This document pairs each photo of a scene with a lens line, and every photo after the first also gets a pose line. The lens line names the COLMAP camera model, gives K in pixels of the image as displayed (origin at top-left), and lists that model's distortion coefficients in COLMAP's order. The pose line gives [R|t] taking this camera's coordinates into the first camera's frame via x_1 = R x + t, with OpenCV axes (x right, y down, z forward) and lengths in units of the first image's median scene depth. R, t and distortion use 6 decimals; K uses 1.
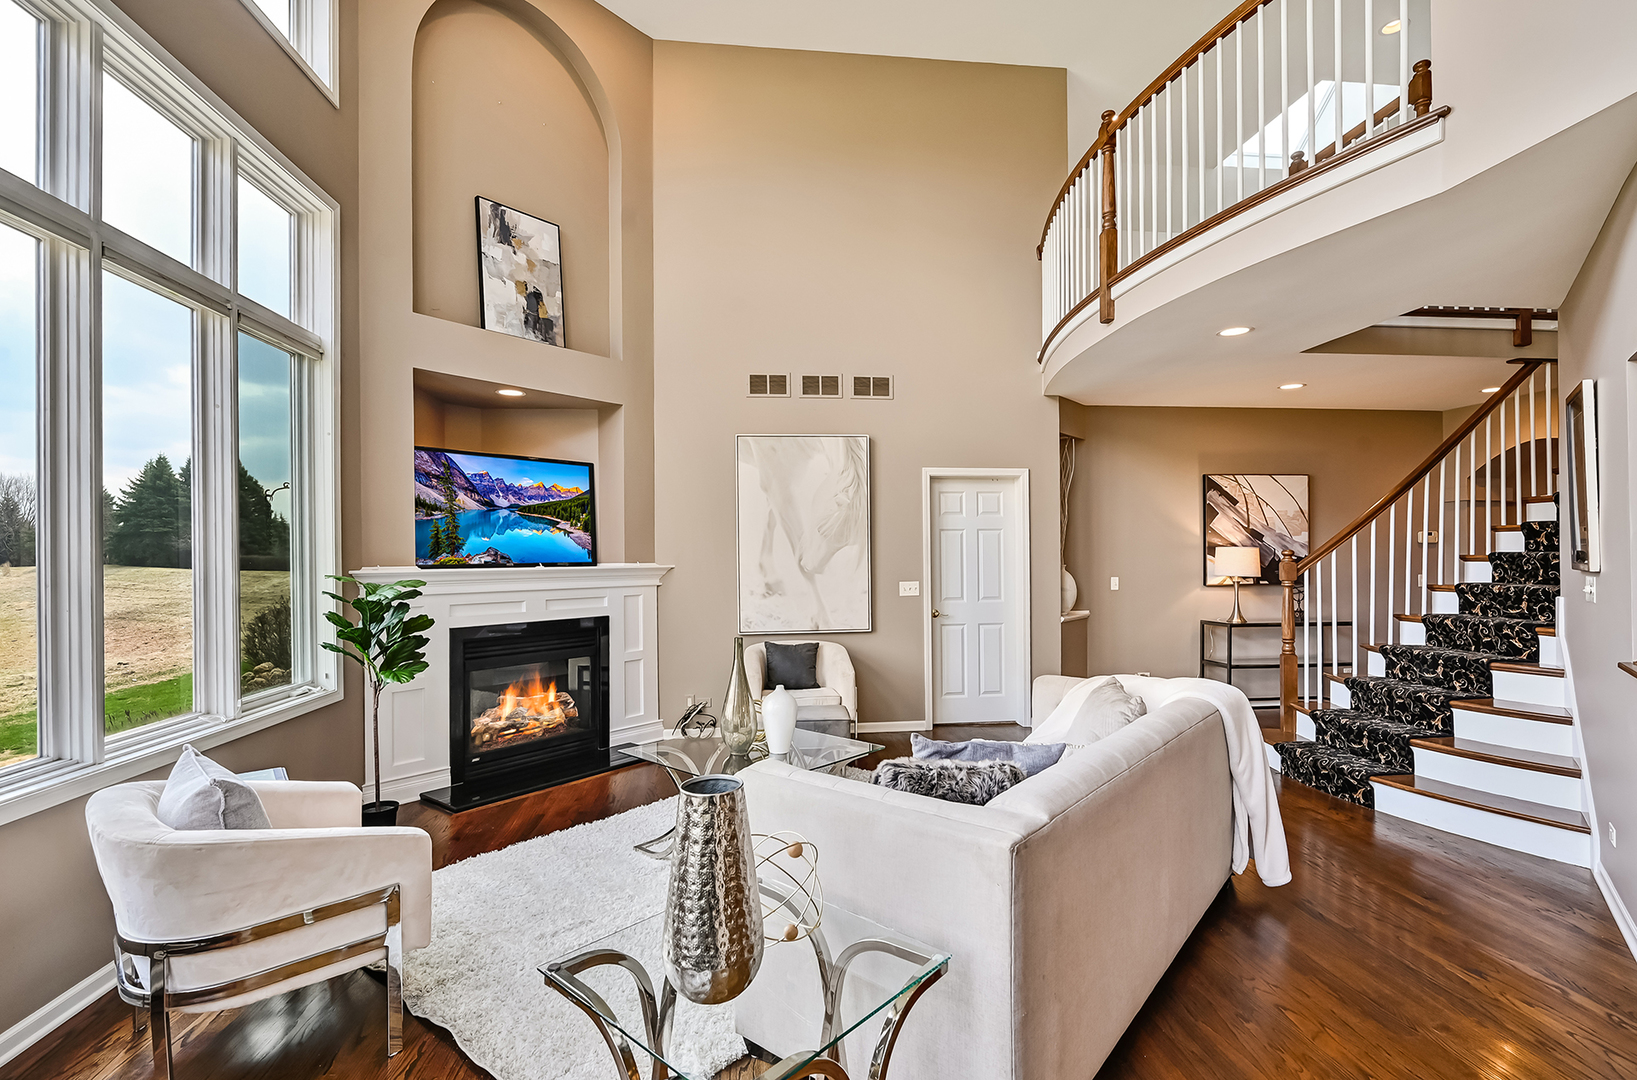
lens RADIAL K [[800.5, 0, 823.5], [0, 800.5, 541.6], [0, 0, 1]] dist [0.003023, 0.000355]
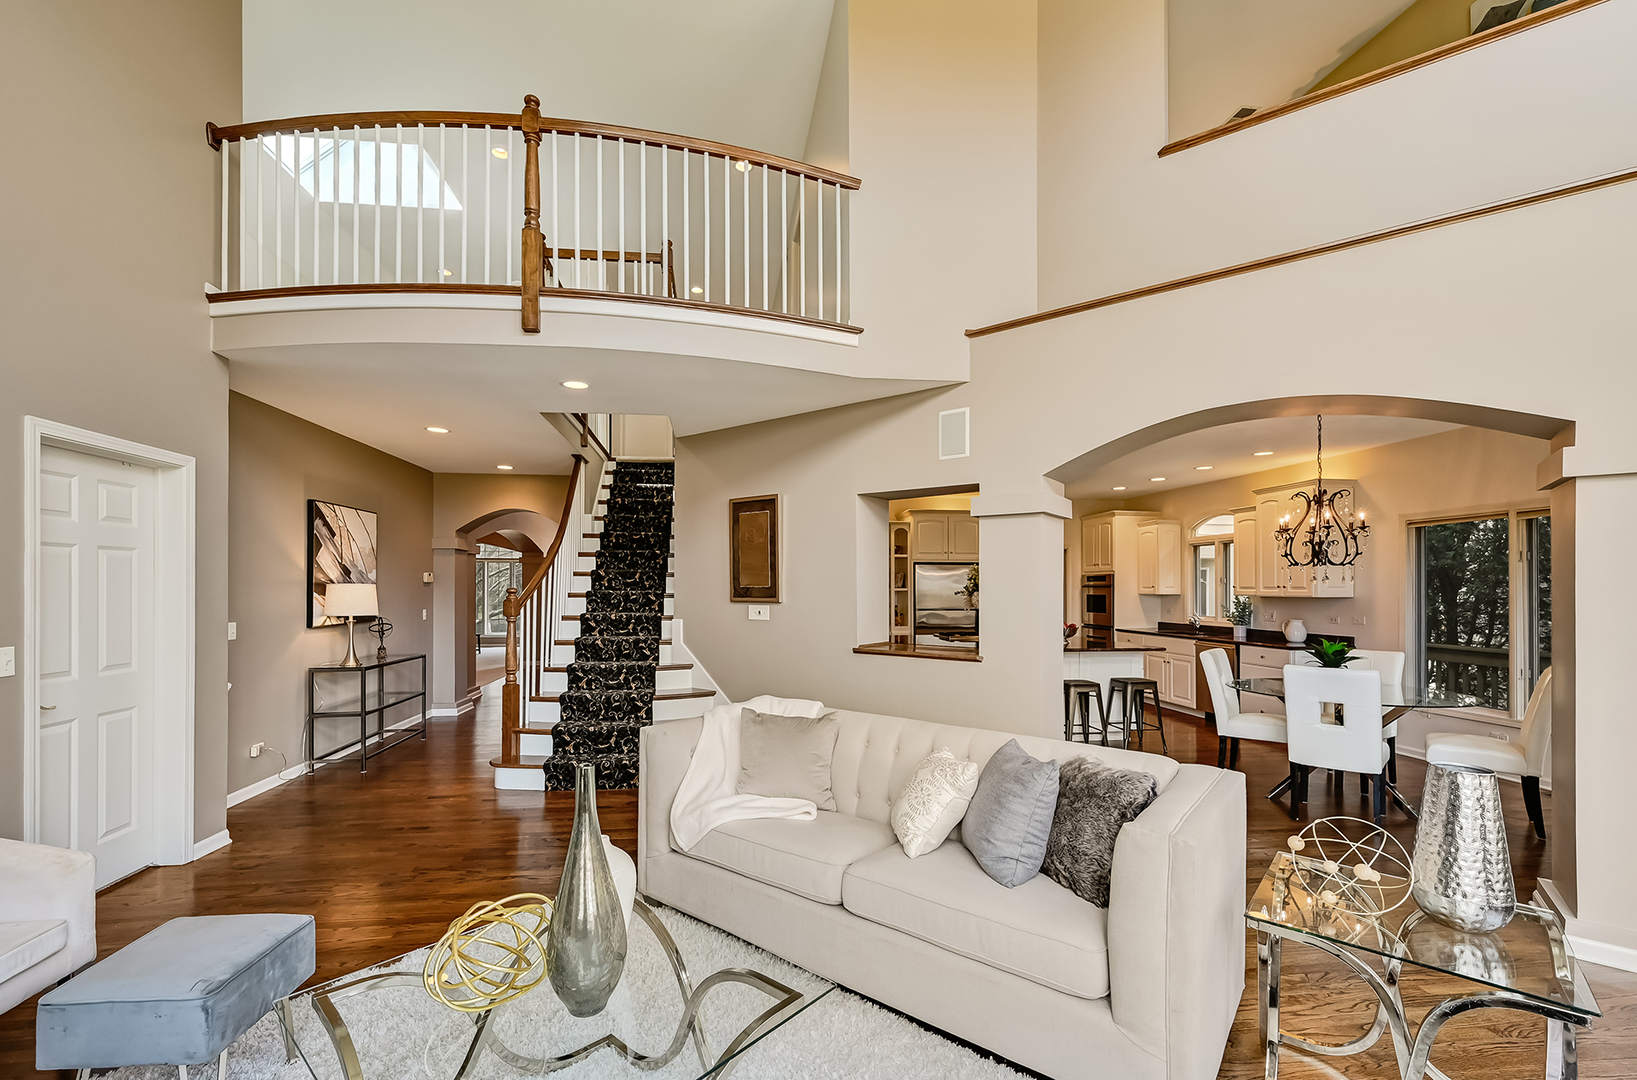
lens RADIAL K [[705.6, 0, 769.8], [0, 705.6, 587.4], [0, 0, 1]] dist [-0.000582, -0.000257]
pose [[-0.023117, 0.004764, 0.999721, -0.300909], [-0.019225, 0.999802, -0.005209, 0.005520], [-0.999548, -0.019341, -0.023020, 0.523866]]
